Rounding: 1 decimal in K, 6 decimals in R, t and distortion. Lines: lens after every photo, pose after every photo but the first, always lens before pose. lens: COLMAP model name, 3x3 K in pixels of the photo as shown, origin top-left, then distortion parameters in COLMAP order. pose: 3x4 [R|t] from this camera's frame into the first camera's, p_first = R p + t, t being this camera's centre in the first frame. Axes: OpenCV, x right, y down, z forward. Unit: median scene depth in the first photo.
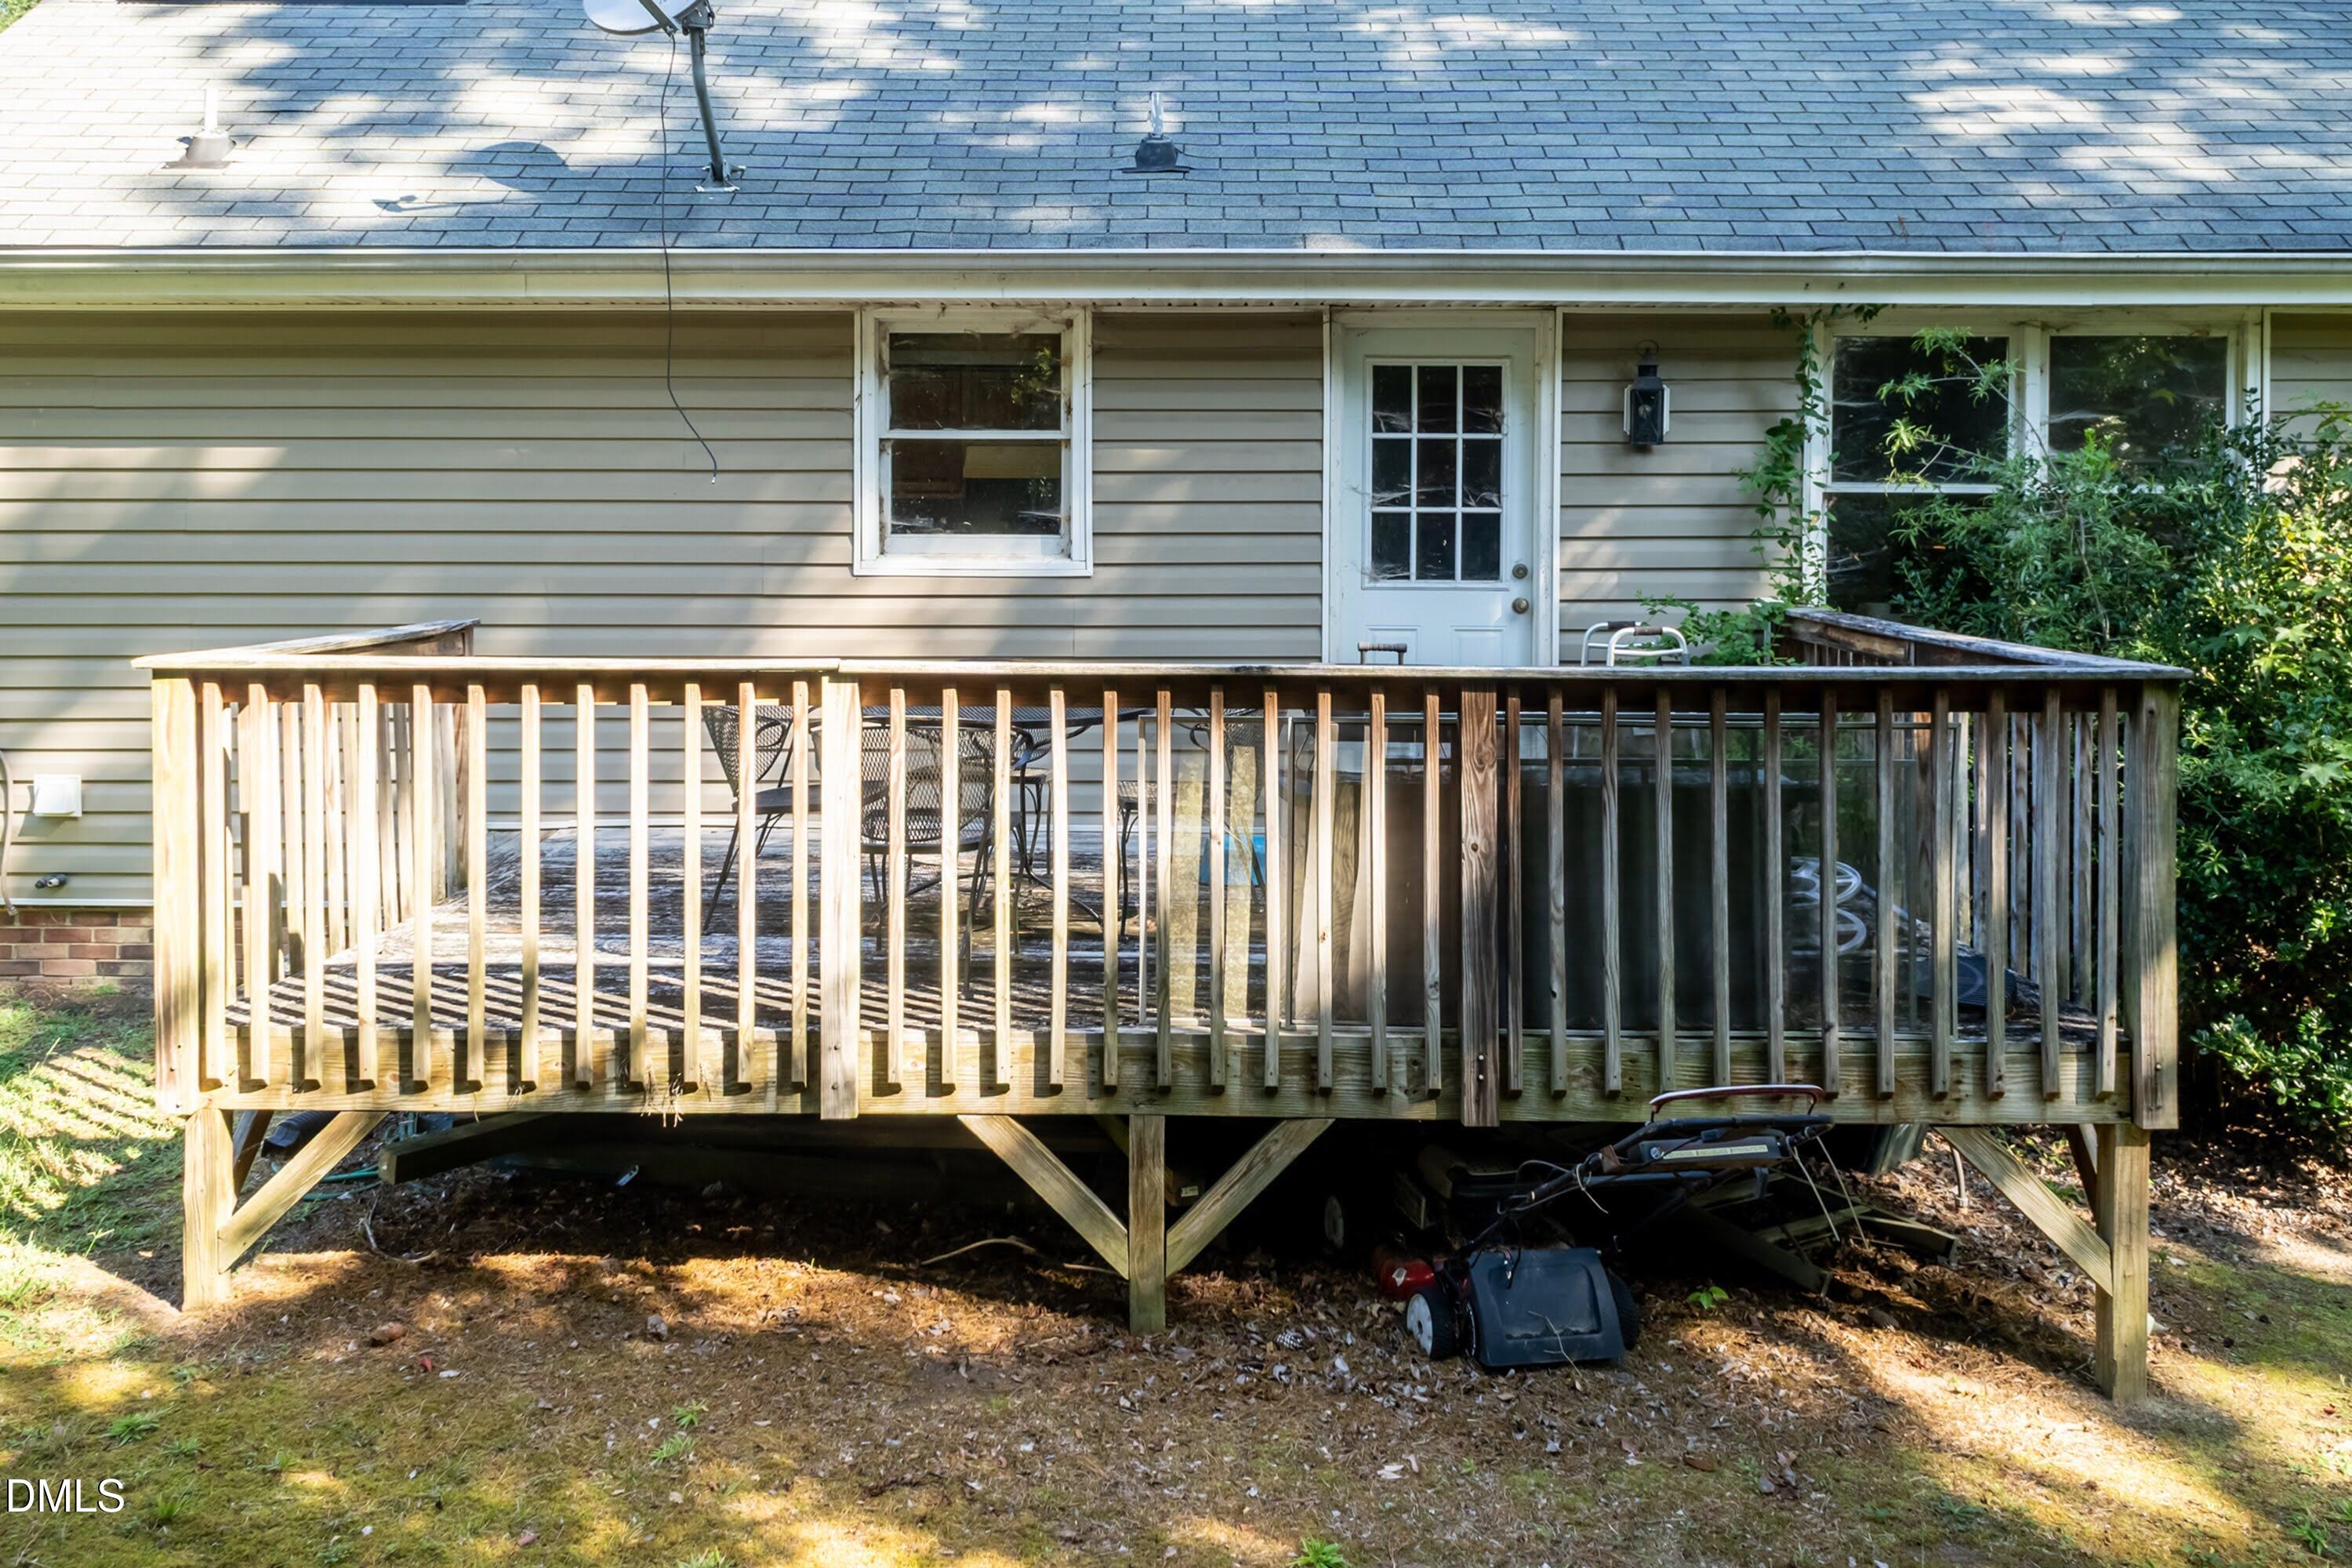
lens RADIAL K [[1605.2, 0, 1193.8], [0, 1605.2, 774.6], [0, 0, 1]] dist [0.031596, -0.020344]
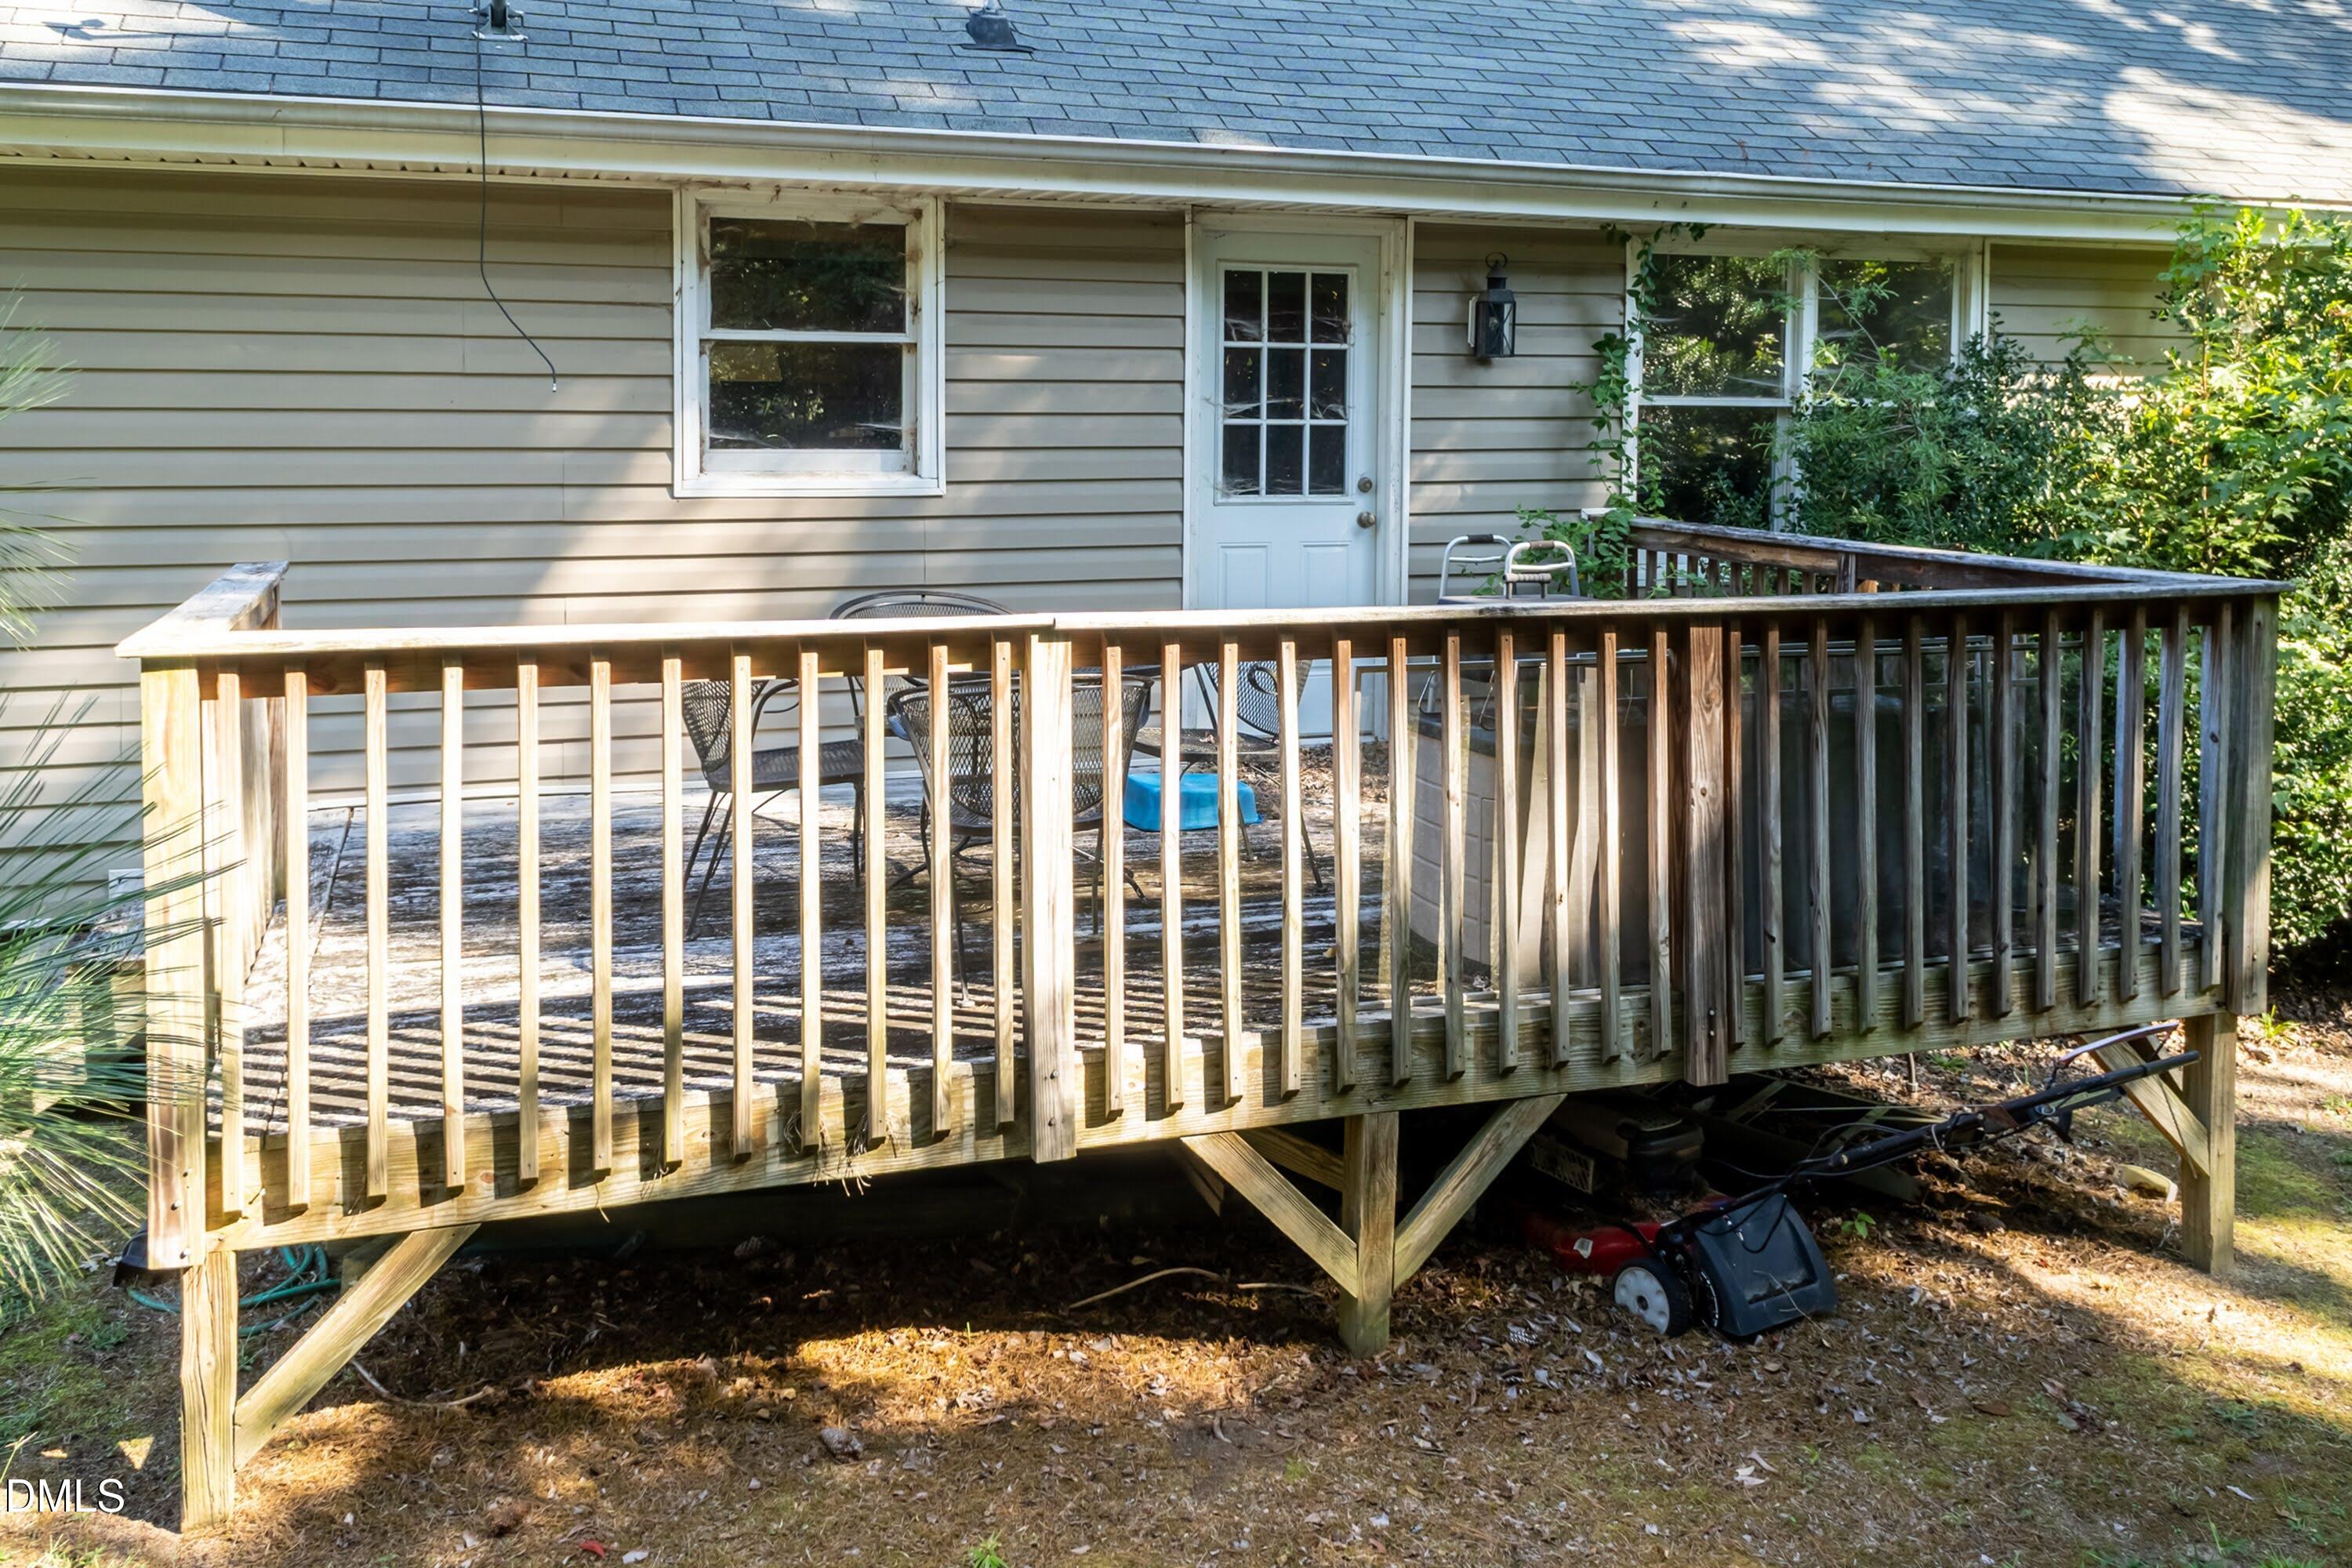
lens RADIAL K [[1605.2, 0, 1120.2], [0, 1605.2, 696.3], [0, 0, 1]] dist [0.031596, -0.020344]
pose [[0.960968, -0.045842, 0.272835, -0.384380], [0.042301, 0.998927, 0.018849, -0.039980], [-0.273406, -0.006572, 0.961876, 0.174778]]
